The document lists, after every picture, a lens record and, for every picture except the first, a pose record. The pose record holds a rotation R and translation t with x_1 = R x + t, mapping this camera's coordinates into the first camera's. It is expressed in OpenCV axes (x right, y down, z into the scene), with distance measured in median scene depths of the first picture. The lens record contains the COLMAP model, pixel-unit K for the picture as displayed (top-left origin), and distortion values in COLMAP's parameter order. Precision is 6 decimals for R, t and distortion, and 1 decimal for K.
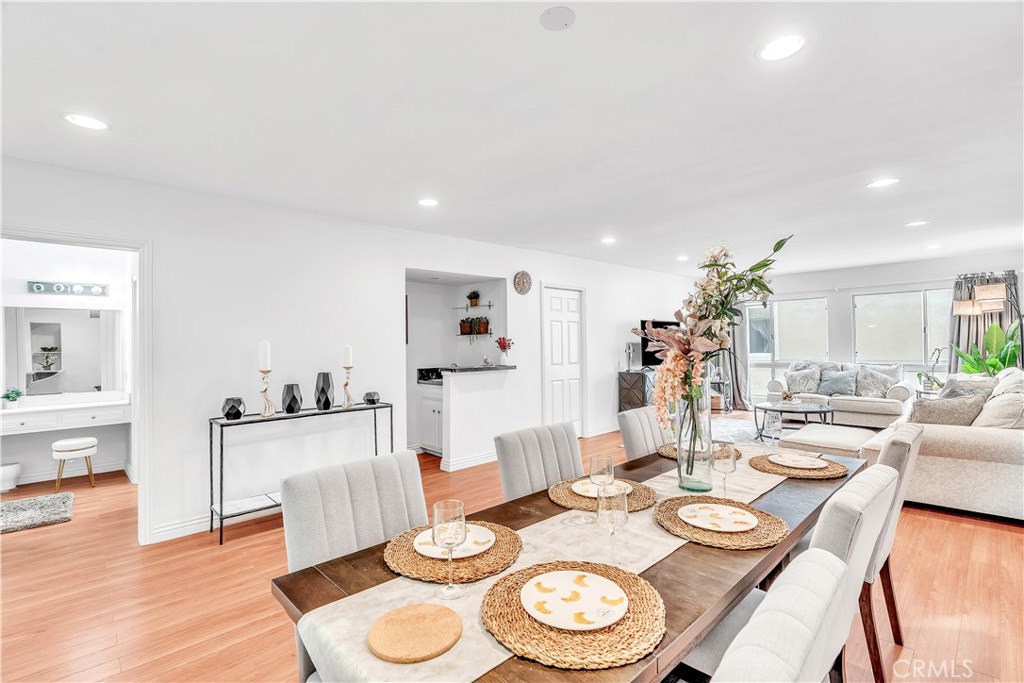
lens RADIAL K [[469.5, 0, 510.8], [0, 469.5, 343.6], [0, 0, 1]] dist [-0.011727, 0.003787]
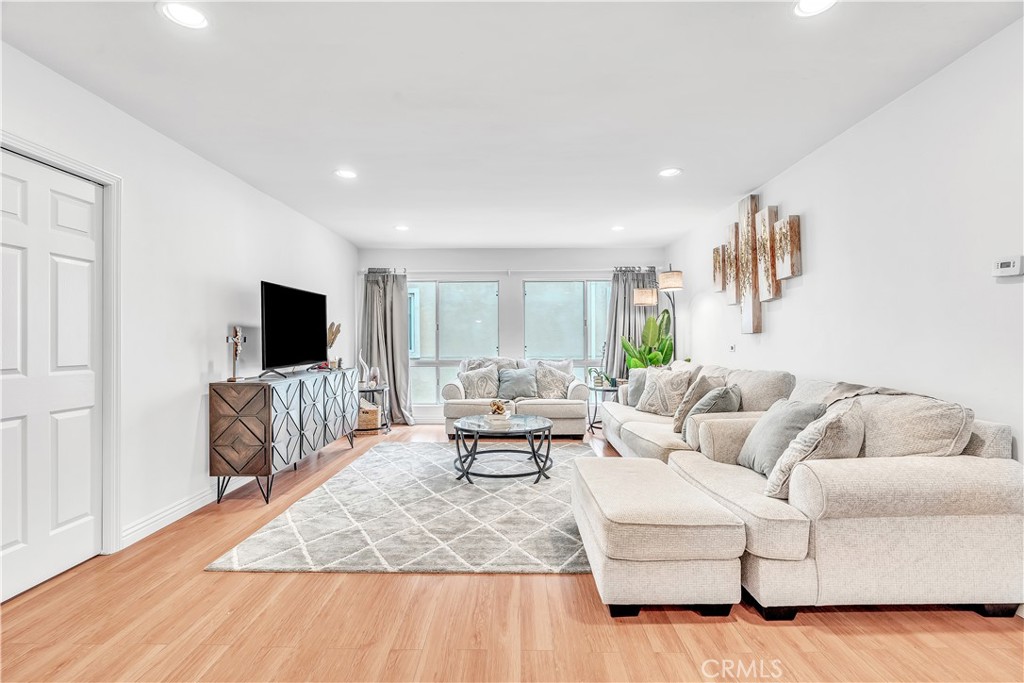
lens RADIAL K [[469.5, 0, 512.1], [0, 469.5, 341.4], [0, 0, 1]] dist [-0.011727, 0.003787]
pose [[0.696978, 0.013958, 0.716957, 0.103916], [-0.010060, 0.999902, -0.009687, 0.019713], [-0.717022, -0.000461, 0.697050, 0.454435]]
